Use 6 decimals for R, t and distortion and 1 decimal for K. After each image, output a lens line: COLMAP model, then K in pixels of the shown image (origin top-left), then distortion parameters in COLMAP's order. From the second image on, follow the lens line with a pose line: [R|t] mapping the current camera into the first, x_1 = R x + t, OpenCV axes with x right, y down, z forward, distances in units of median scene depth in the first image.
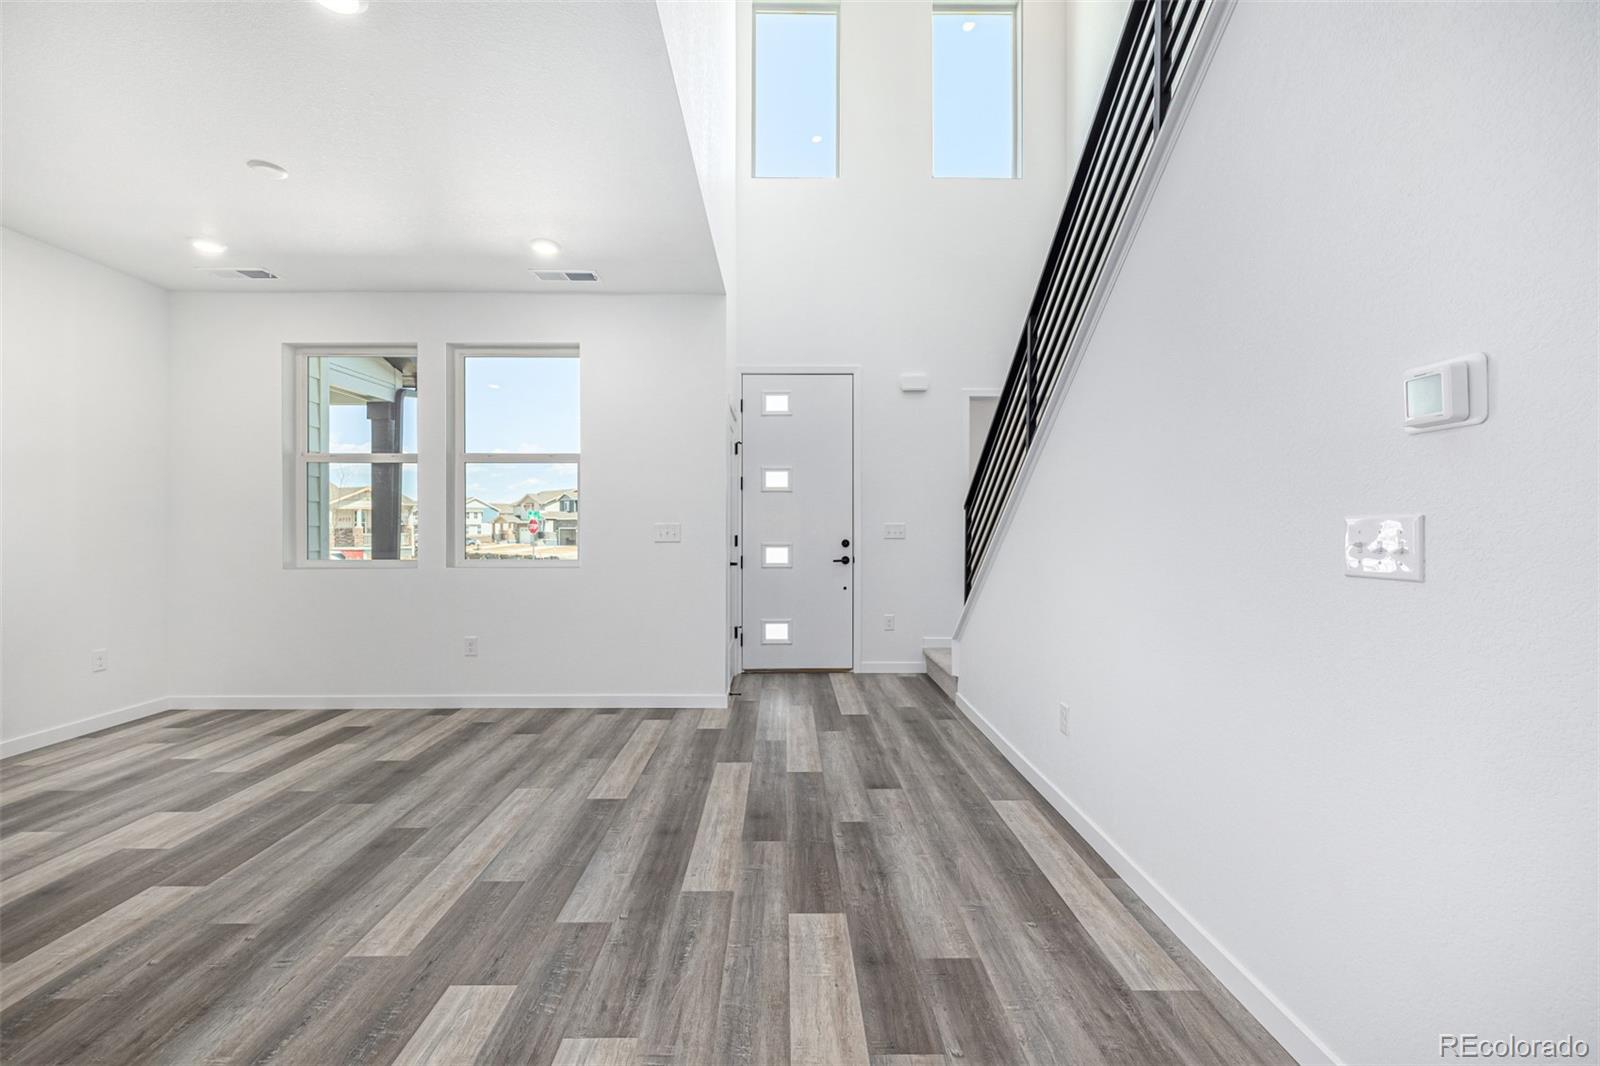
lens RADIAL K [[677.3, 0, 793.4], [0, 677.3, 527.7], [0, 0, 1]] dist [0.004356, -0.000556]
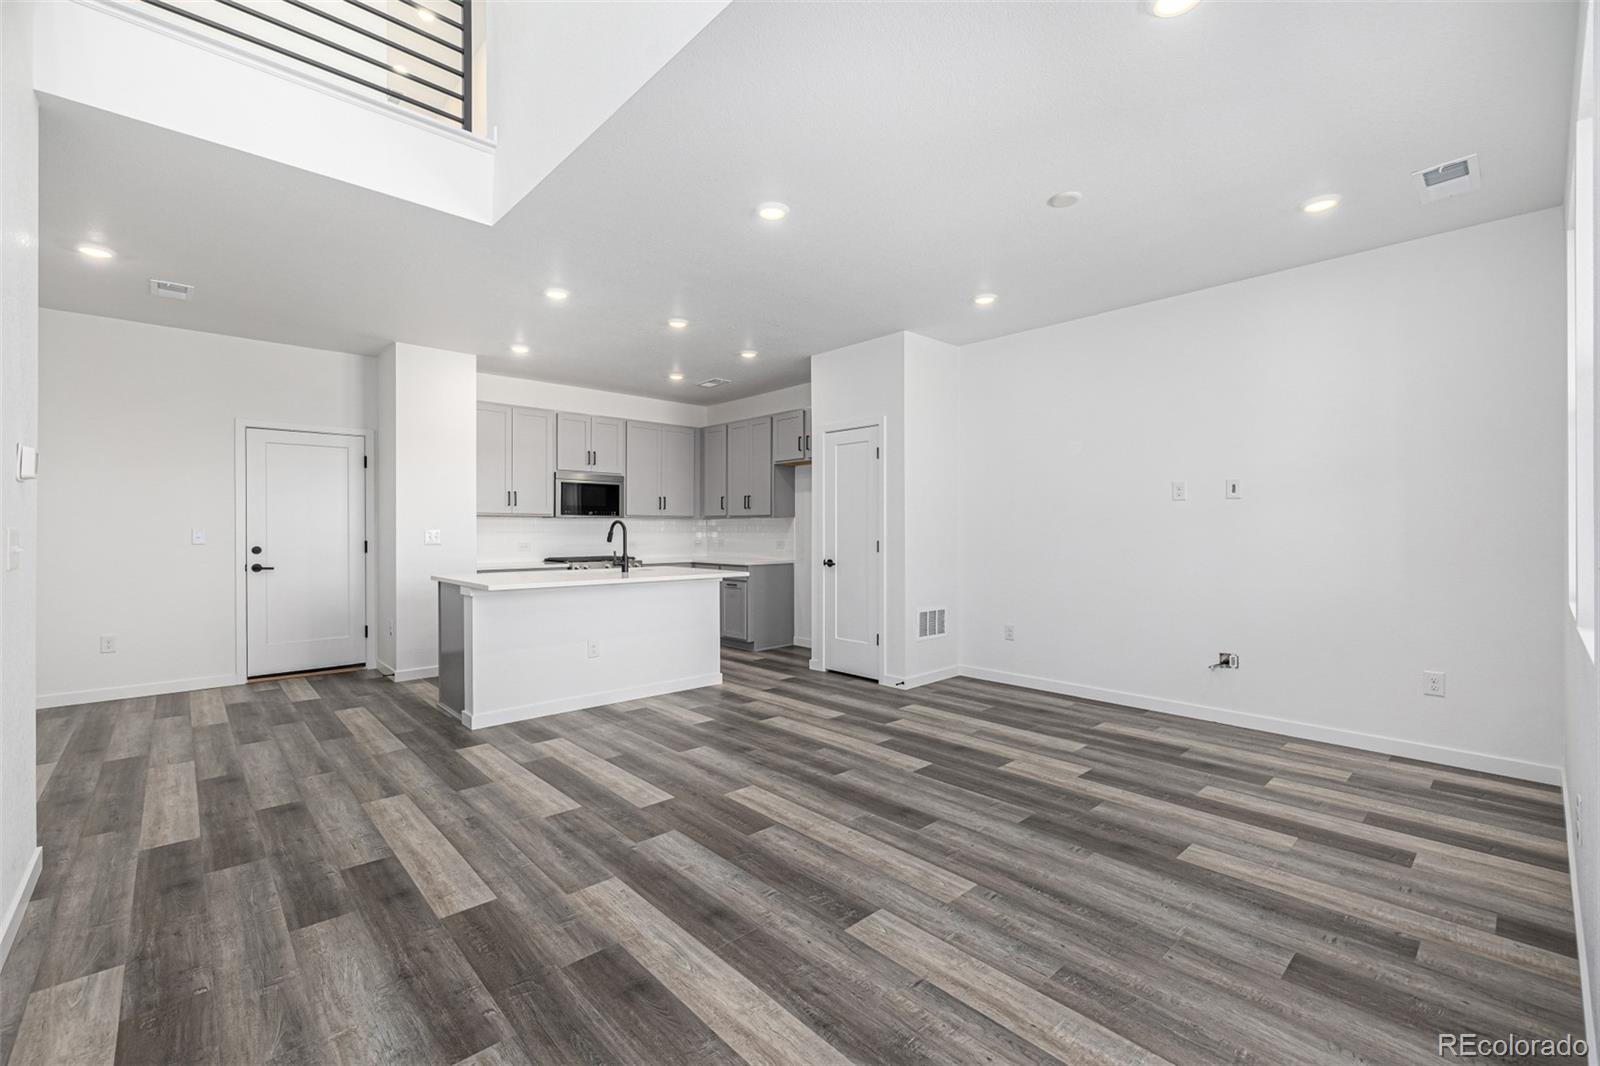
lens RADIAL K [[677.3, 0, 789.4], [0, 677.3, 528.4], [0, 0, 1]] dist [0.004356, -0.000556]
pose [[-0.751071, -0.001112, -0.660221, 0.195039], [0.000083, 0.999998, -0.001778, -0.003732], [0.660222, -0.001390, -0.751069, 1.165532]]
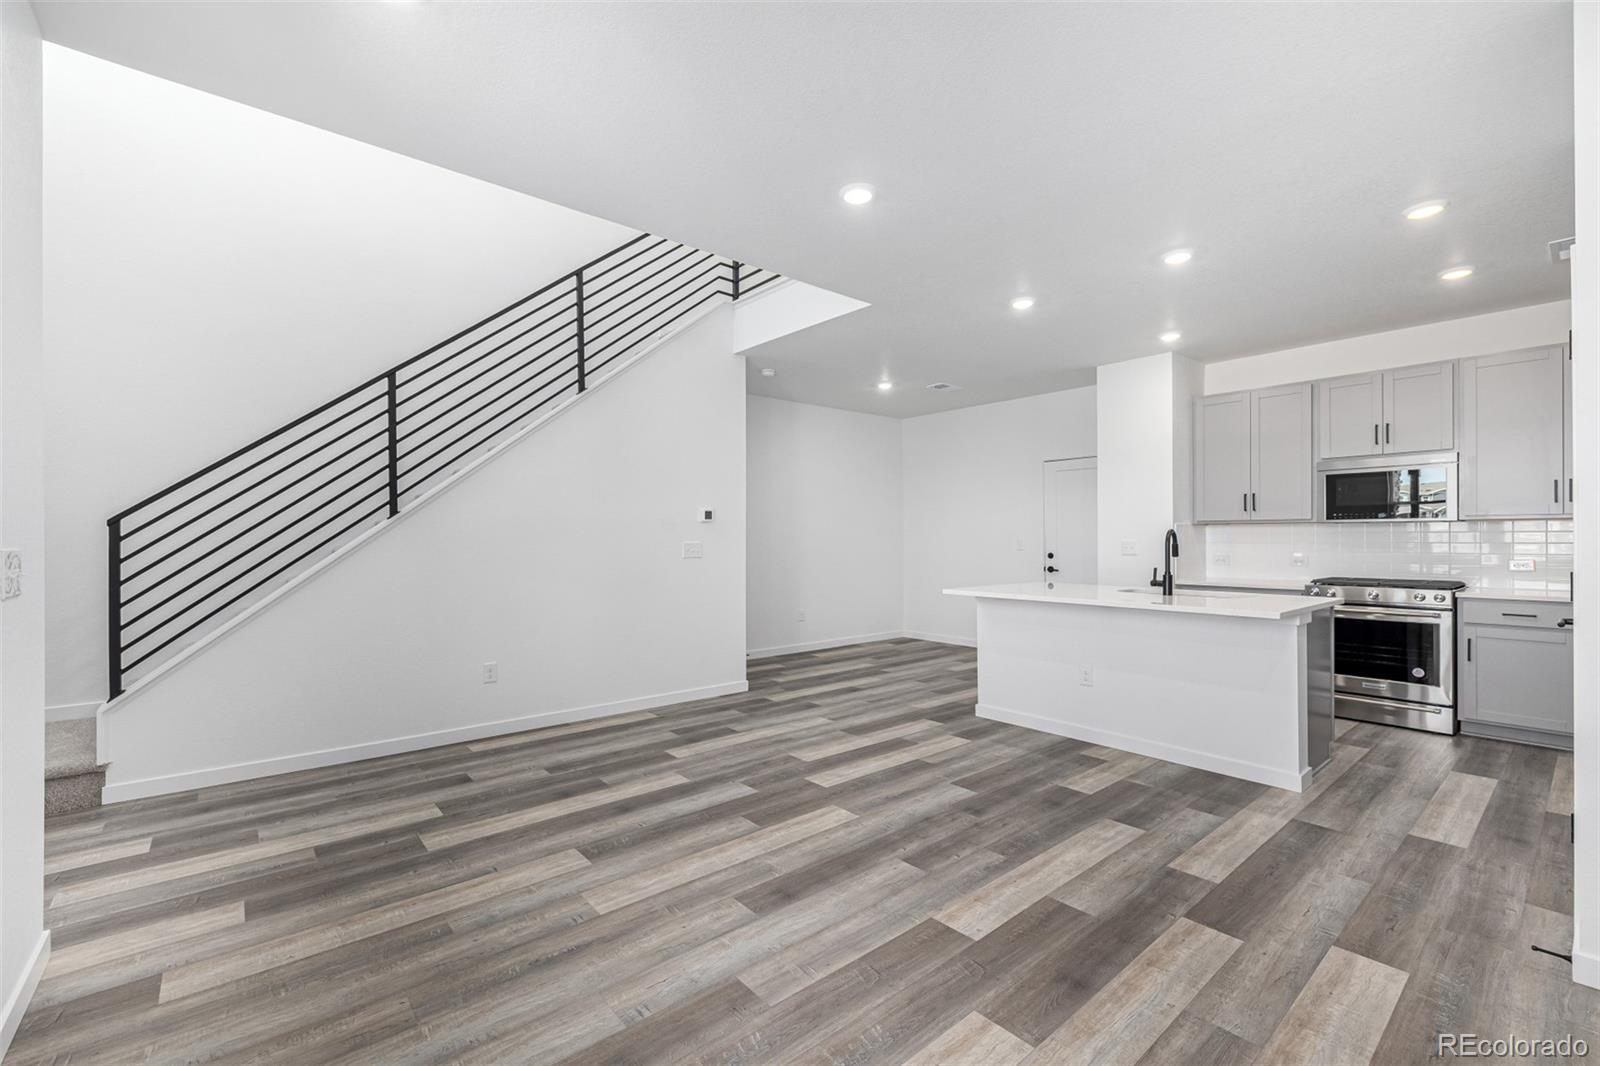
lens RADIAL K [[677.3, 0, 794.9], [0, 677.3, 538.5], [0, 0, 1]] dist [0.004356, -0.000556]
pose [[-0.631753, 0.002994, 0.775164, -0.899727], [0.005312, 0.999986, 0.000468, -0.011936], [-0.775151, 0.004414, -0.631760, 1.059709]]
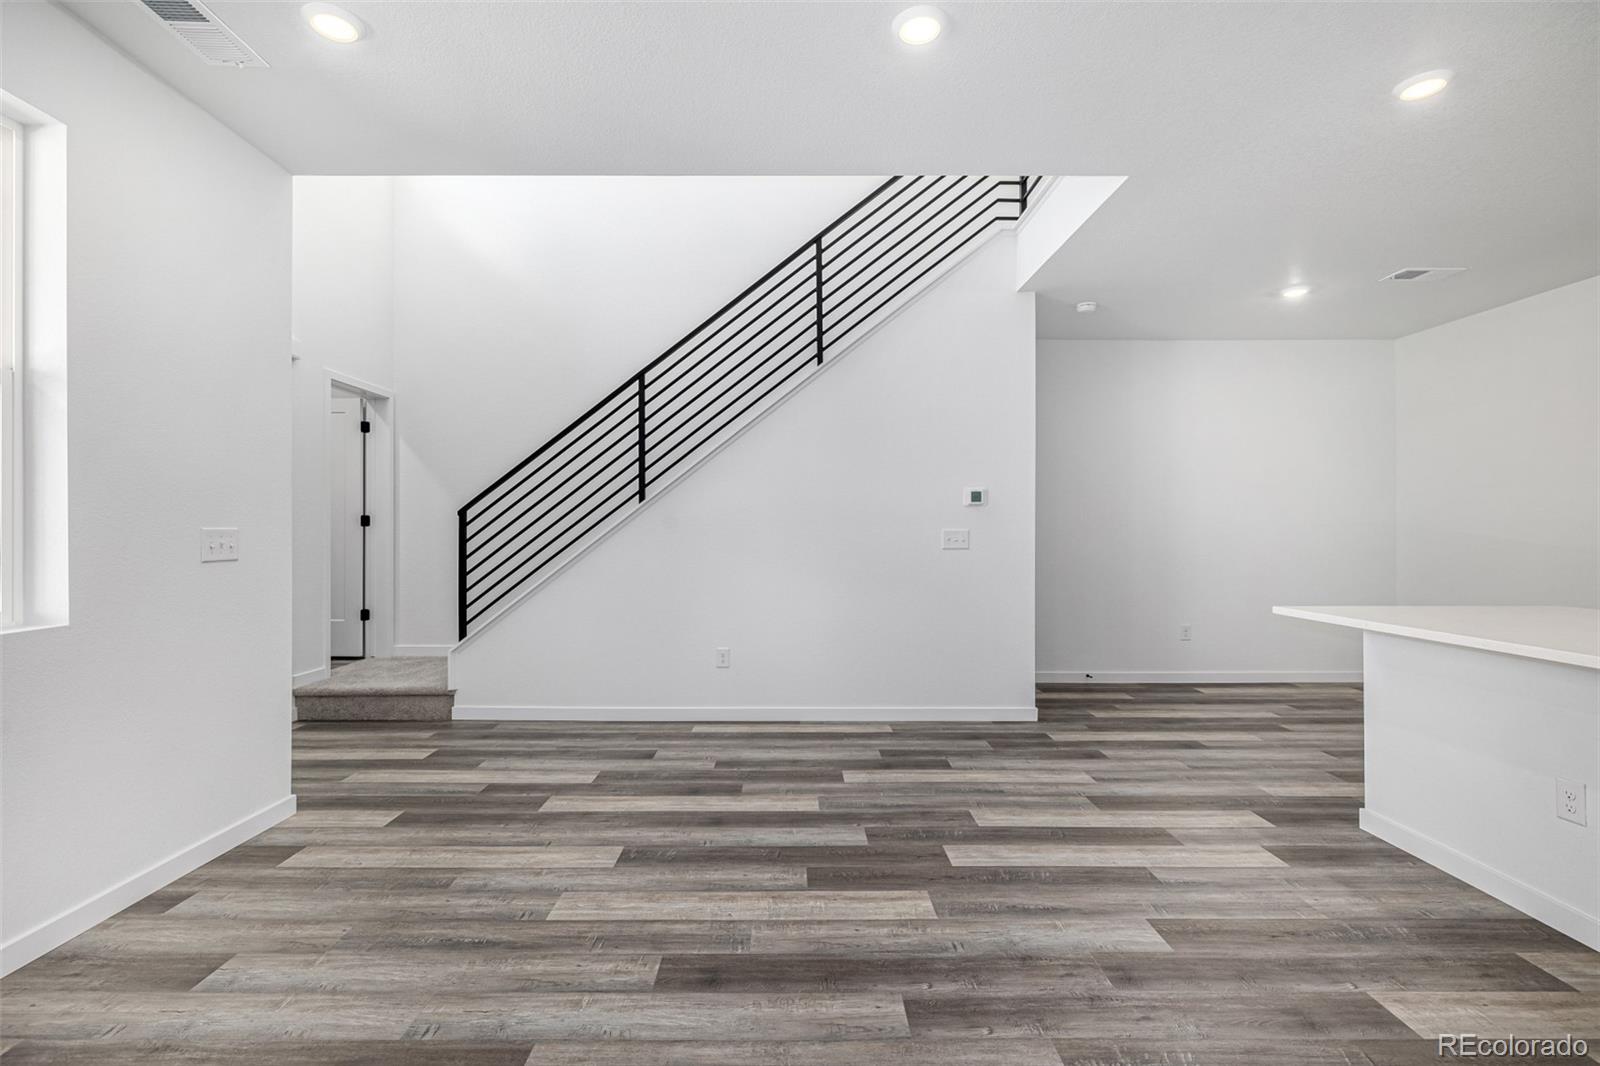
lens RADIAL K [[725.0, 0, 793.3], [0, 725.0, 532.5], [0, 0, 1]] dist [-0.001306, 0.000101]
pose [[0.010277, 0.001934, 0.999945, -0.922543], [0.002198, 0.999996, -0.001957, 0.001406], [-0.999945, 0.002218, 0.010273, 0.610279]]
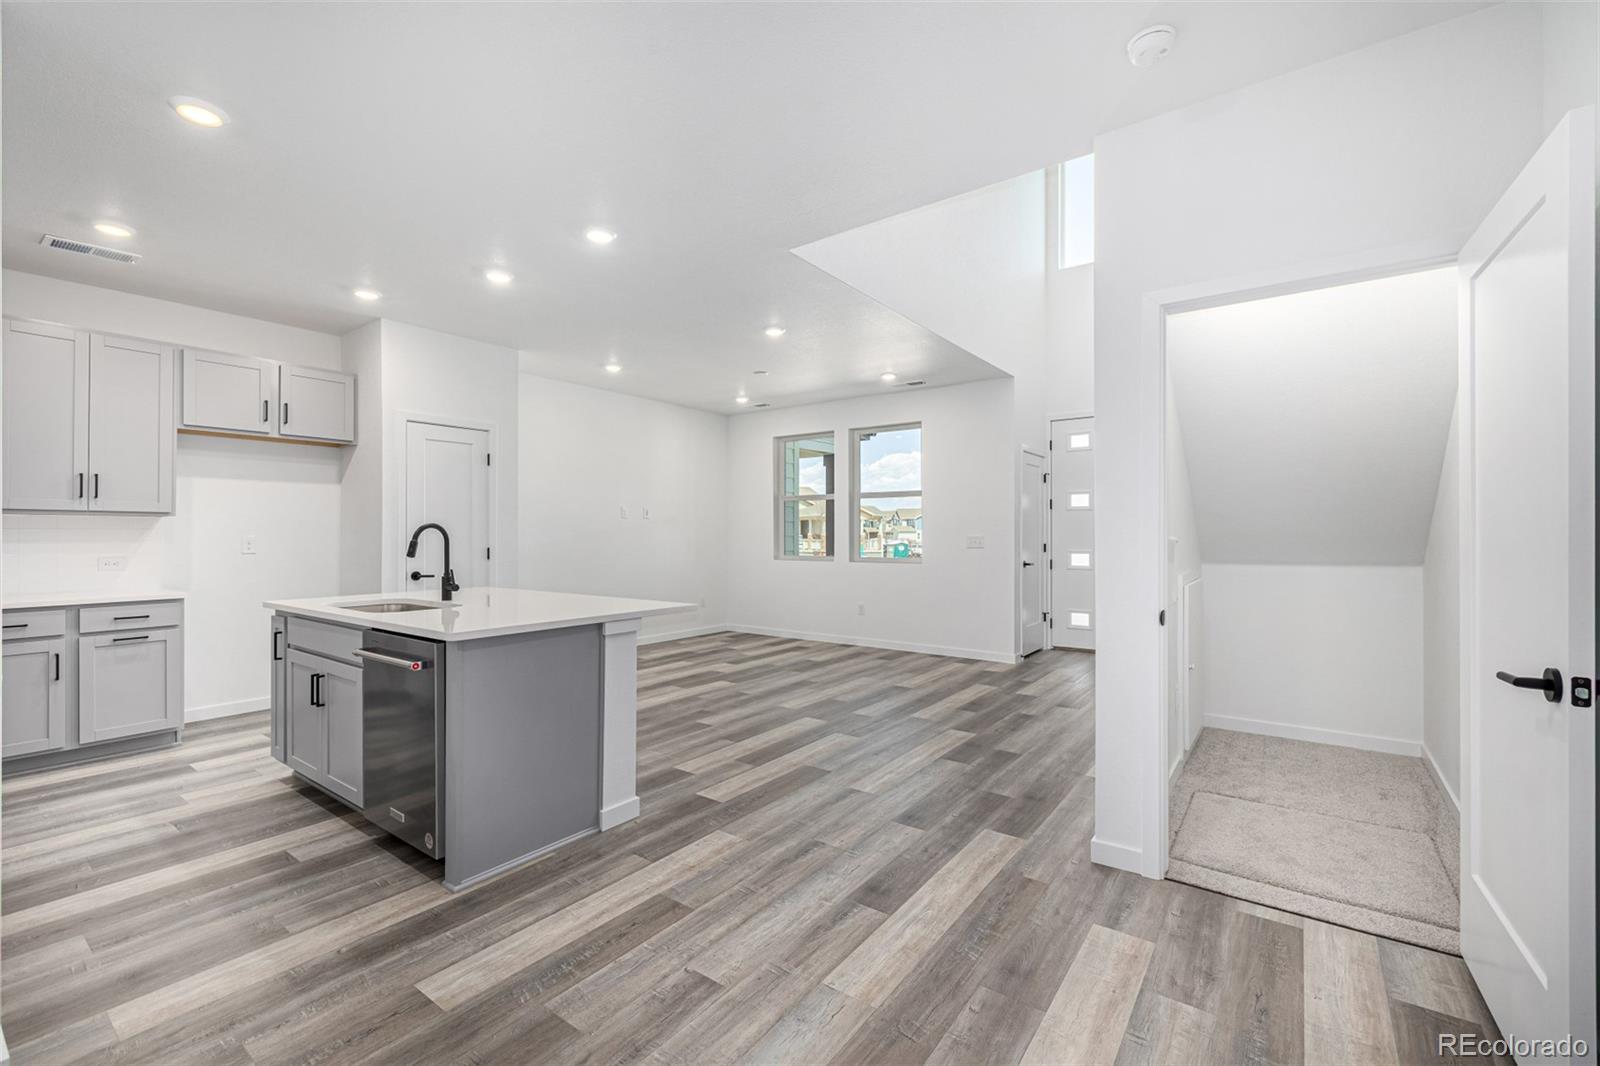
lens RADIAL K [[677.3, 0, 793.3], [0, 677.3, 535.8], [0, 0, 1]] dist [0.004356, -0.000556]
pose [[0.793934, -0.000828, -0.608004, 0.474410], [0.000280, 0.999999, -0.000996, -0.004050], [0.608004, 0.000621, 0.793933, -0.497679]]
